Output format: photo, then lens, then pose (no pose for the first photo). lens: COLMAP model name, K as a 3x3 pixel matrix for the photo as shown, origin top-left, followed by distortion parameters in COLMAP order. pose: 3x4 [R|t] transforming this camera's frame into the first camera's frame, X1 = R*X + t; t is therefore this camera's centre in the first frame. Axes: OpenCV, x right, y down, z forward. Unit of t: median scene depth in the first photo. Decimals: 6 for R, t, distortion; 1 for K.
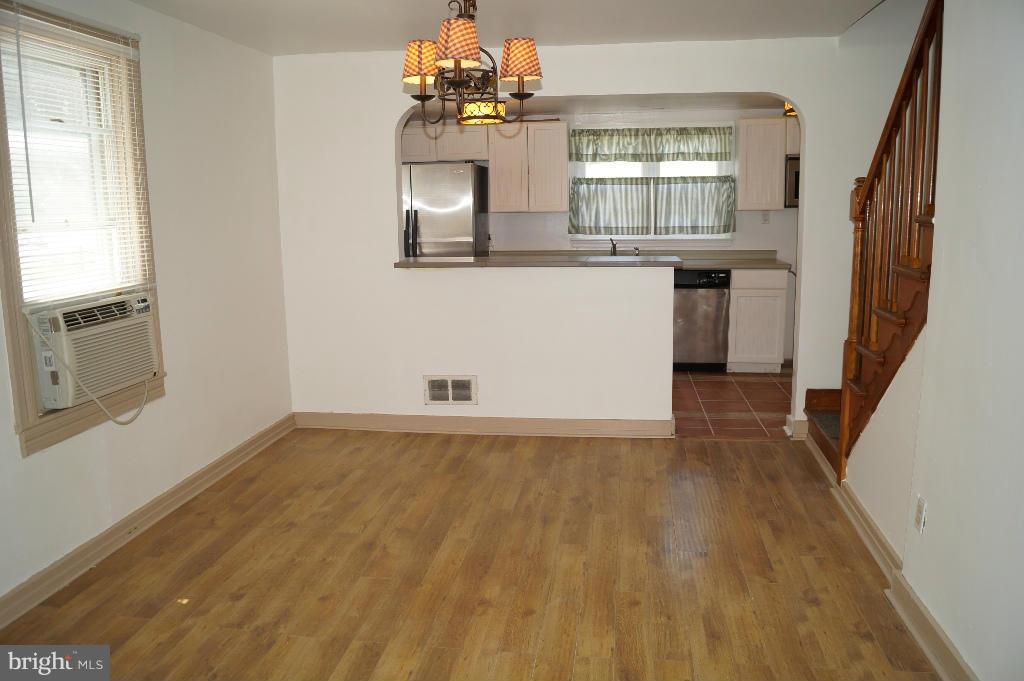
lens RADIAL K [[808.4, 0, 513.2], [0, 808.4, 341.7], [0, 0, 1]] dist [-0.070371, 0.004916]
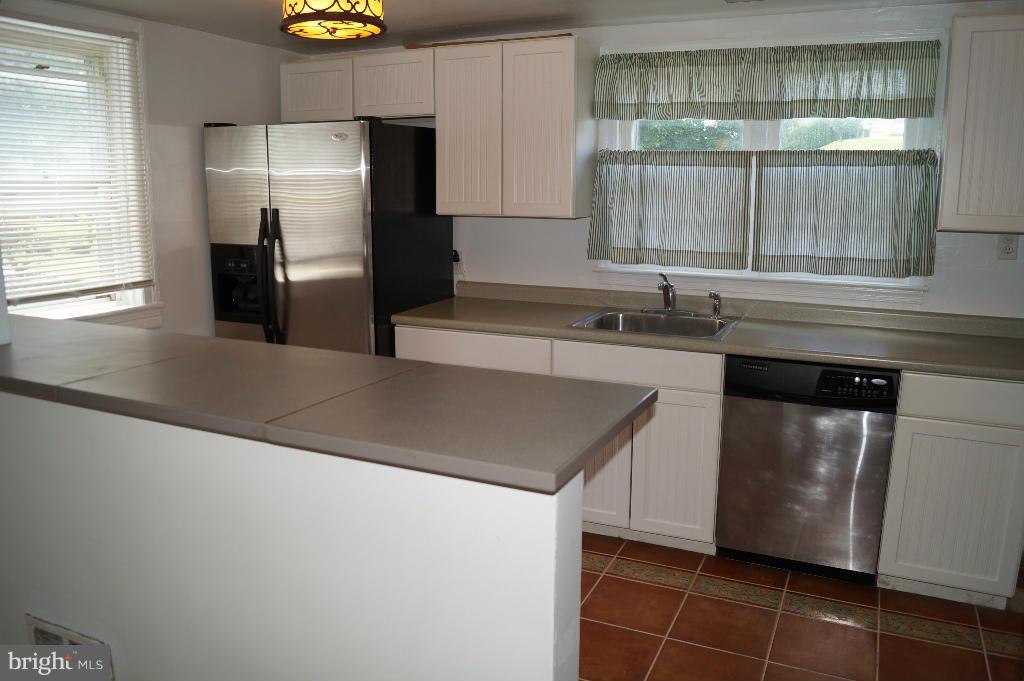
lens RADIAL K [[808.4, 0, 510.0], [0, 808.4, 333.8], [0, 0, 1]] dist [-0.070371, 0.004916]
pose [[0.951745, 0.076211, -0.297275, 0.183465], [-0.070059, 0.997051, 0.031311, -0.100155], [0.298785, -0.008974, 0.954278, 0.497466]]
